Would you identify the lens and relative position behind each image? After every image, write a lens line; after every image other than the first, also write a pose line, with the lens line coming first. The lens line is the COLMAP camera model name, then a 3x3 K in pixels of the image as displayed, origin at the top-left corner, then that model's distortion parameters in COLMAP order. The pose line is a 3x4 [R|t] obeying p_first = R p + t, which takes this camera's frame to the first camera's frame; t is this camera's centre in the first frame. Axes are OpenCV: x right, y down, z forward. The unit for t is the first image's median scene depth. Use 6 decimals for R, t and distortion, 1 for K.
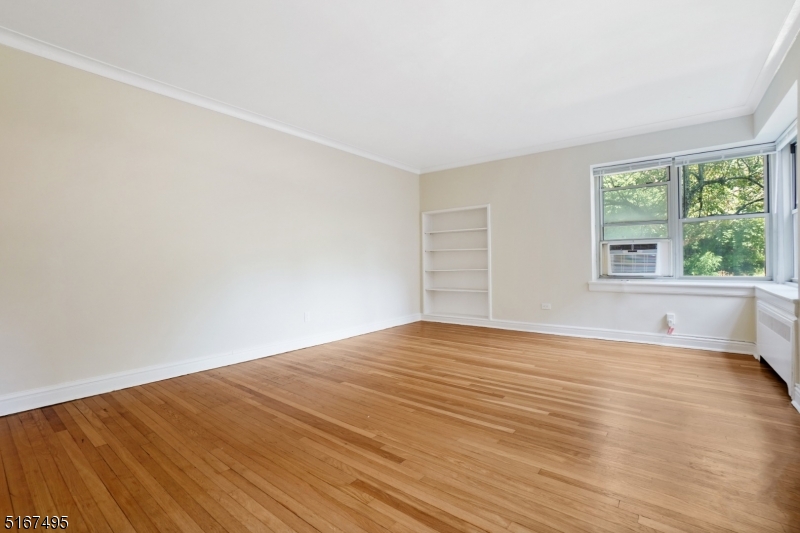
lens RADIAL K [[357.4, 0, 400.0], [0, 357.4, 266.5], [0, 0, 1]] dist [-0.063362, -0.000059]
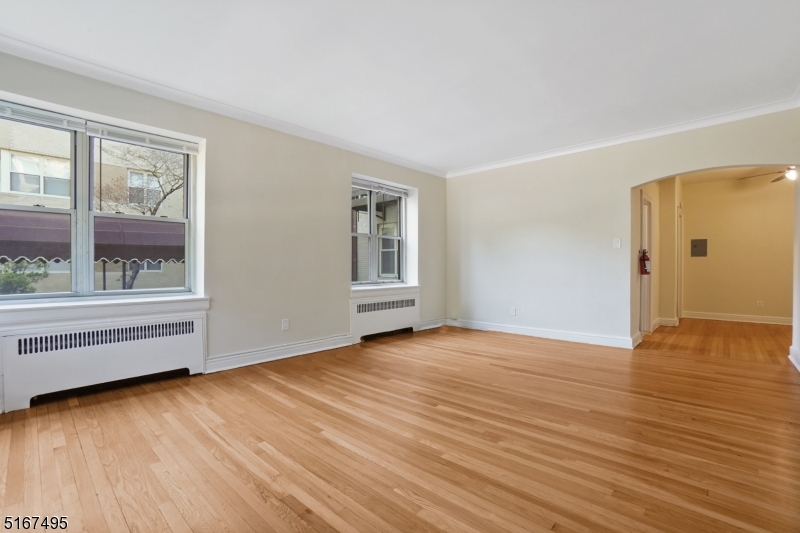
lens RADIAL K [[355.4, 0, 389.7], [0, 355.4, 266.1], [0, 0, 1]] dist [-0.001494, -0.000262]
pose [[-0.992505, 0.008319, 0.121923, 0.133590], [0.008967, 0.999948, 0.004768, -0.015763], [-0.121877, 0.005826, -0.992528, 1.242666]]
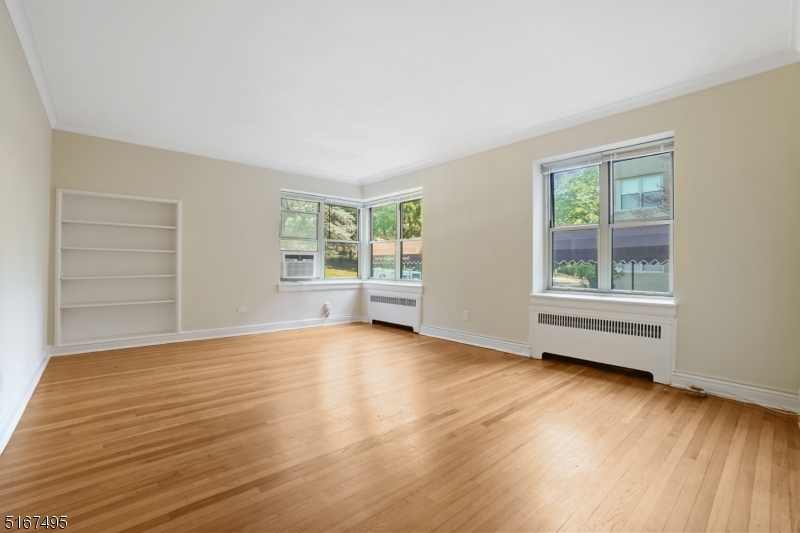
lens RADIAL K [[340.6, 0, 400.0], [0, 340.6, 266.5], [0, 0, 1]] dist [-0.020650, 0.000054]
pose [[0.202815, 0.009344, 0.979173, -0.545666], [0.002261, 0.999947, -0.010011, -0.004926], [-0.979215, 0.004244, 0.202783, 0.369258]]
